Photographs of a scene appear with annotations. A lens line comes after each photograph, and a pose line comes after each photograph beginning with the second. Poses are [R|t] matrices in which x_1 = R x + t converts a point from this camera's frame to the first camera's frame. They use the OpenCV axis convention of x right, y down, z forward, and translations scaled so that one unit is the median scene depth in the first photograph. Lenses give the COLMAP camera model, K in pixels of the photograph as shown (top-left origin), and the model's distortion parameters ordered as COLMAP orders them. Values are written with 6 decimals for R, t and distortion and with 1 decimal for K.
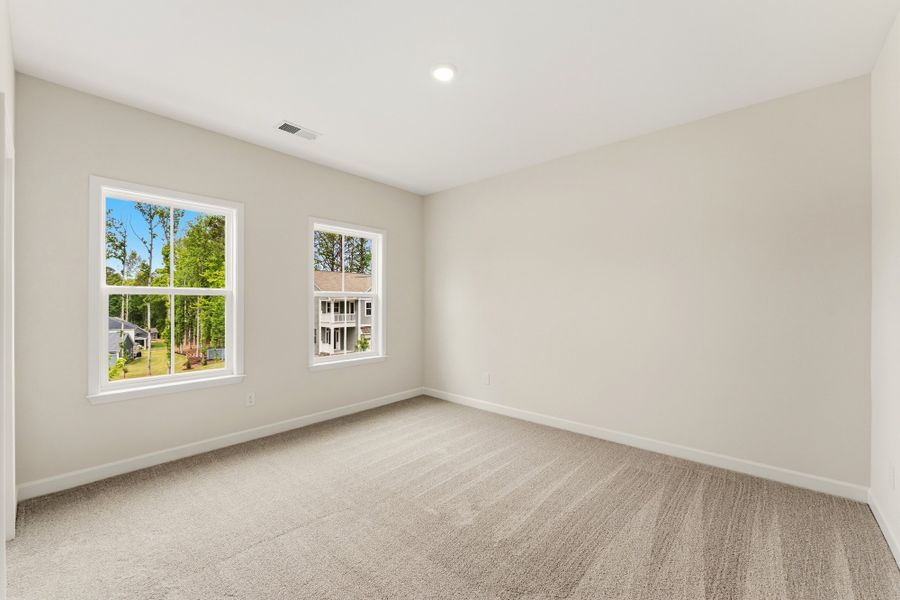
lens RADIAL K [[367.9, 0, 453.2], [0, 367.9, 298.8], [0, 0, 1]] dist [0.000646, 0.000105]
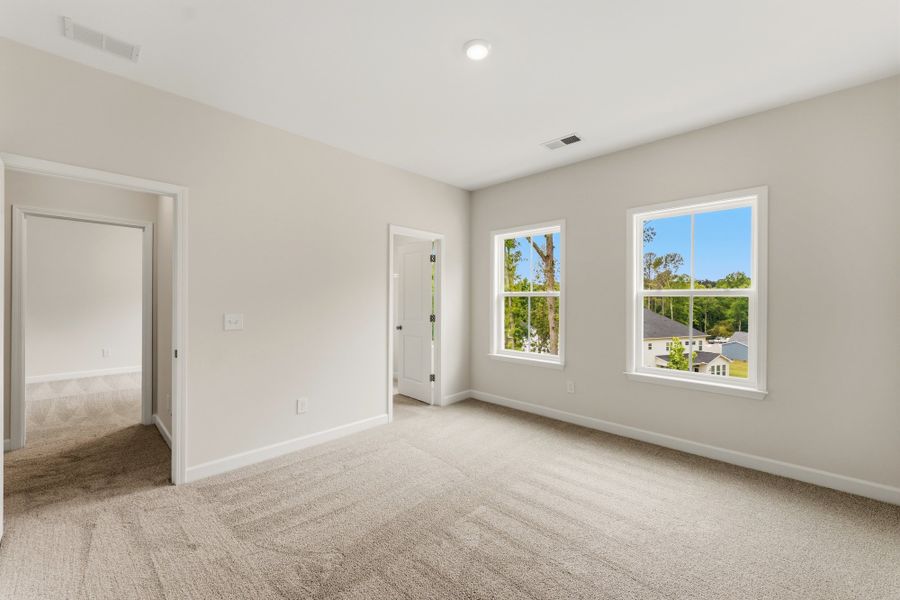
lens RADIAL K [[367.9, 0, 453.2], [0, 367.9, 298.8], [0, 0, 1]] dist [0.000646, 0.000105]
pose [[-0.046435, -0.004938, -0.998909, 0.556516], [-0.001454, 0.999987, -0.004876, 0.003220], [0.998920, 0.001226, -0.046442, 0.620995]]
